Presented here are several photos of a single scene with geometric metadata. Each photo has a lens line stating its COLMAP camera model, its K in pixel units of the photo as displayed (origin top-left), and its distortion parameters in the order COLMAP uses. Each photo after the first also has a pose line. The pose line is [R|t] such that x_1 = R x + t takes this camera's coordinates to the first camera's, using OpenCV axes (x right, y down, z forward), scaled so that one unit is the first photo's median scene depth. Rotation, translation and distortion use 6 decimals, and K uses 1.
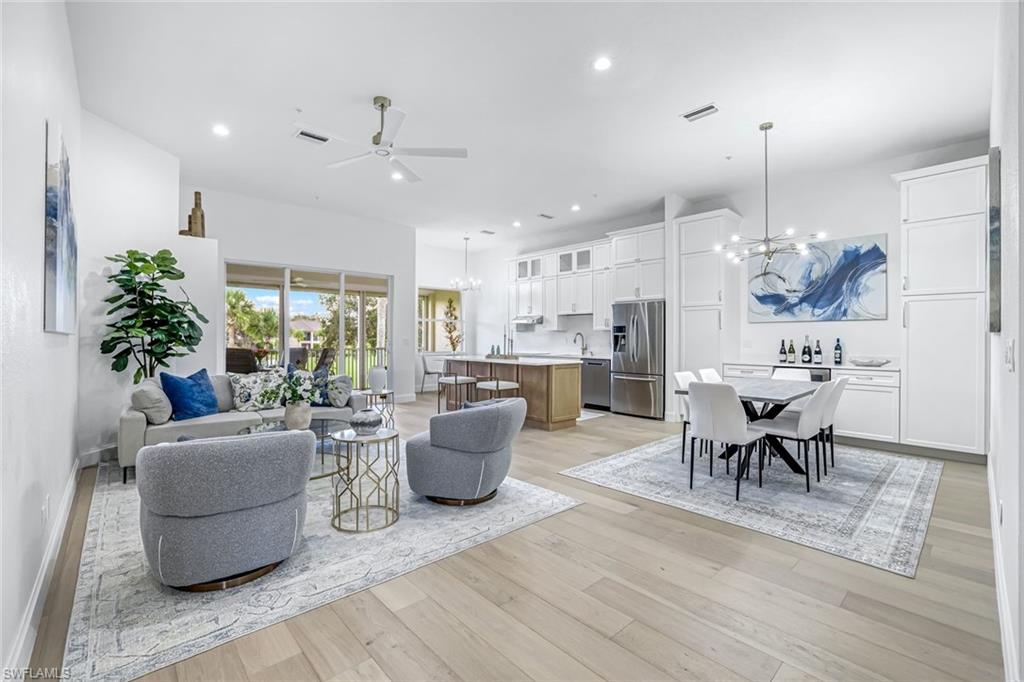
lens RADIAL K [[444.9, 0, 509.3], [0, 444.9, 340.3], [0, 0, 1]] dist [-0.035426, 0.014006]
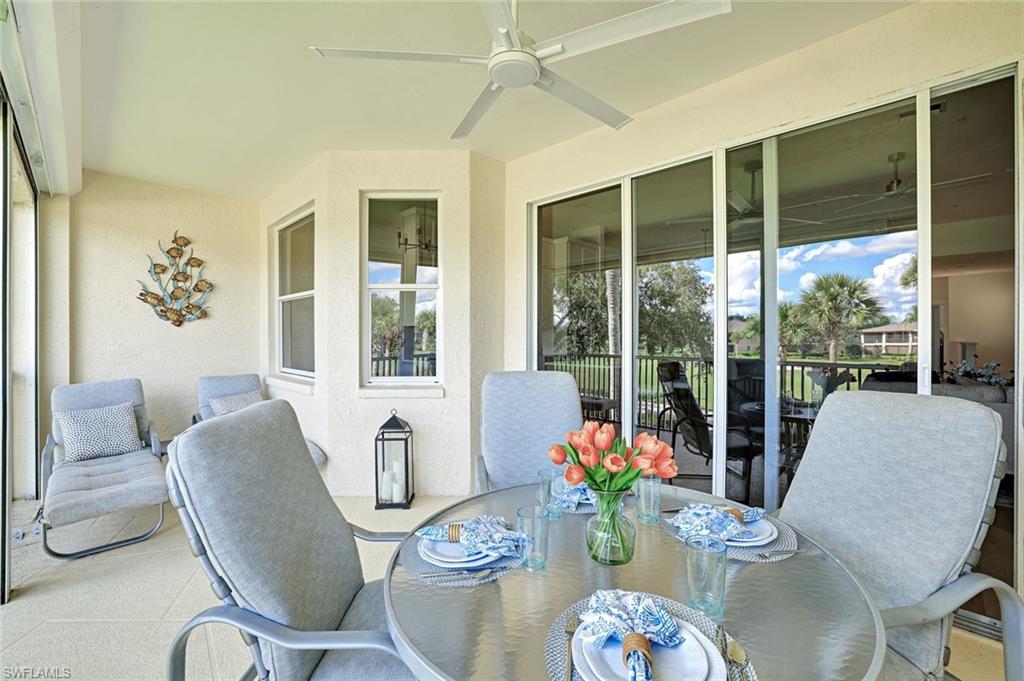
lens RADIAL K [[444.9, 0, 509.3], [0, 444.9, 339.8], [0, 0, 1]] dist [-0.035426, 0.014006]
pose [[-0.021534, -0.009681, 0.999721, -0.834221], [0.003145, 0.999948, 0.009751, -0.010016], [-0.999763, 0.003354, -0.021502, 1.201468]]
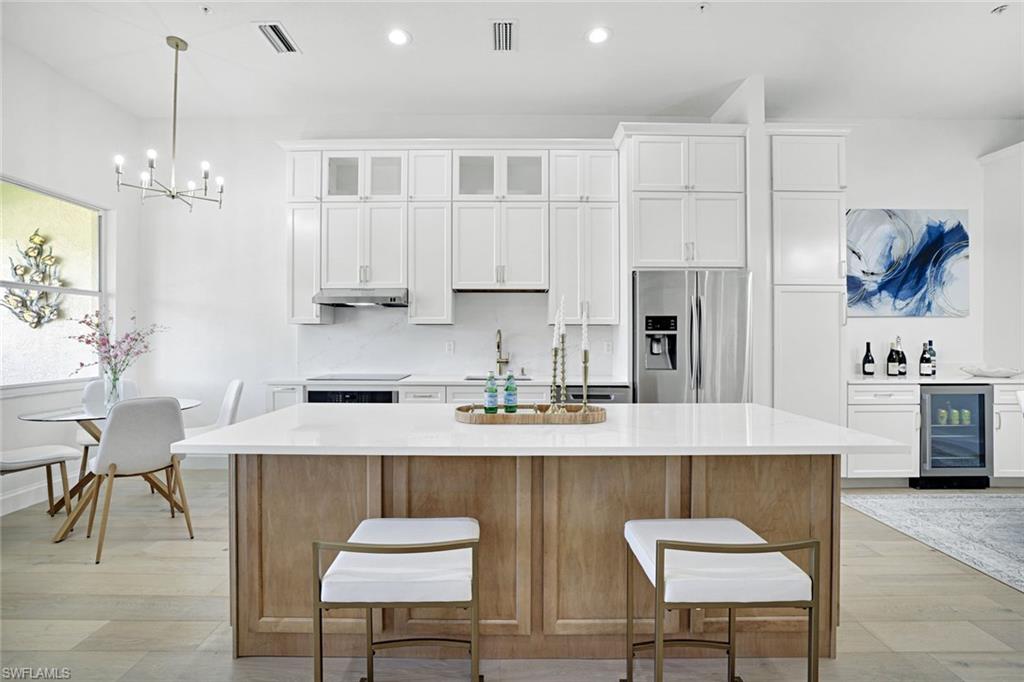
lens RADIAL K [[444.9, 0, 509.3], [0, 444.9, 340.3], [0, 0, 1]] dist [-0.035426, 0.014006]
pose [[0.677976, -0.005734, 0.735061, -0.219925], [0.003395, 0.999983, 0.004669, -0.008151], [-0.735076, -0.000670, 0.677985, 0.787268]]
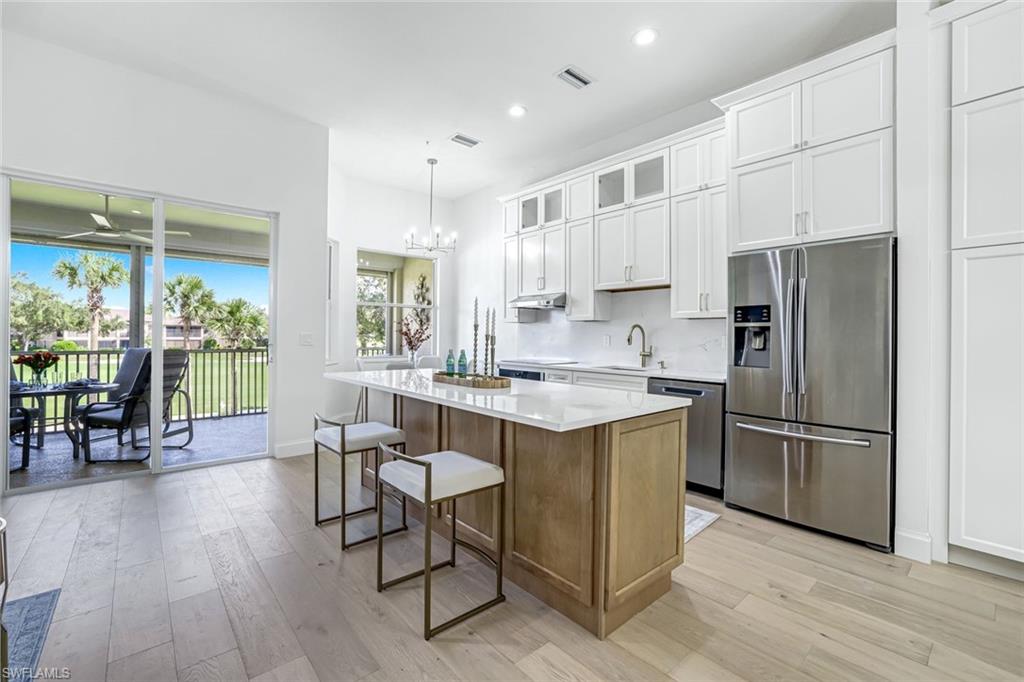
lens RADIAL K [[444.9, 0, 509.3], [0, 444.9, 340.3], [0, 0, 1]] dist [-0.035426, 0.014006]
pose [[0.999499, 0.003523, -0.031455, 0.029531], [-0.003293, 0.999967, 0.007366, -0.001302], [0.031480, -0.007259, 0.999478, 0.565226]]
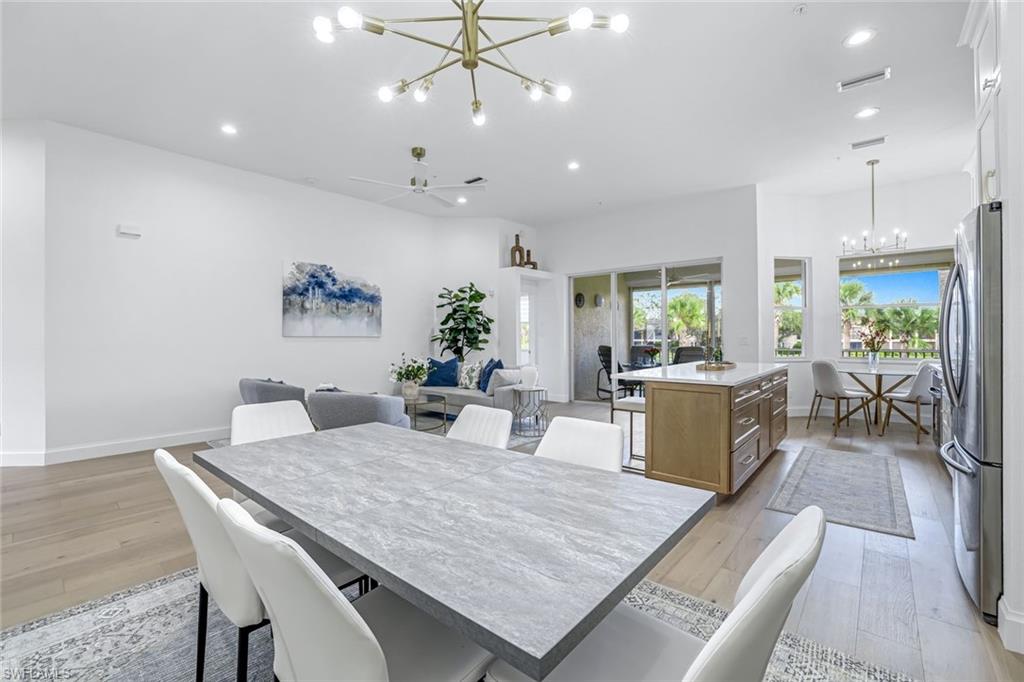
lens RADIAL K [[439.1, 0, 512.0], [0, 439.1, 341.0], [0, 0, 1]] dist [-0.032002, 0.013090]
pose [[0.131335, 0.000548, -0.991338, 0.527980], [0.006937, 0.999975, 0.001472, -0.000557], [0.991314, -0.007071, 0.131328, 0.605374]]
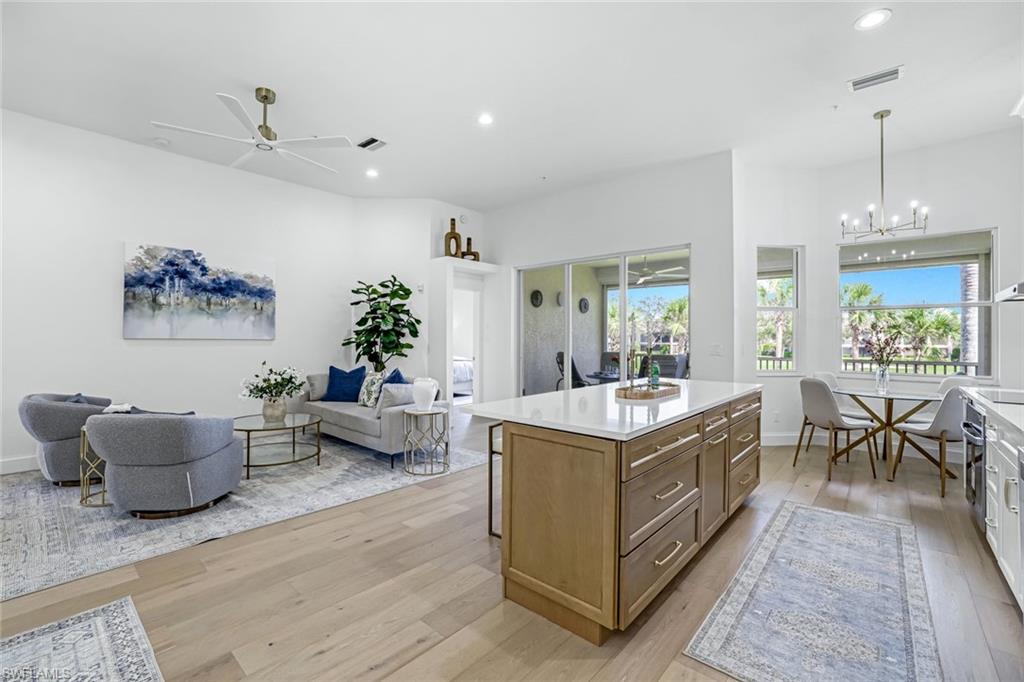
lens RADIAL K [[444.9, 0, 509.3], [0, 444.9, 340.3], [0, 0, 1]] dist [-0.035426, 0.014006]
pose [[0.118202, -0.003402, -0.992984, 0.372626], [-0.003421, 0.999987, -0.003834, -0.007761], [0.992984, 0.003850, 0.118189, 0.778679]]
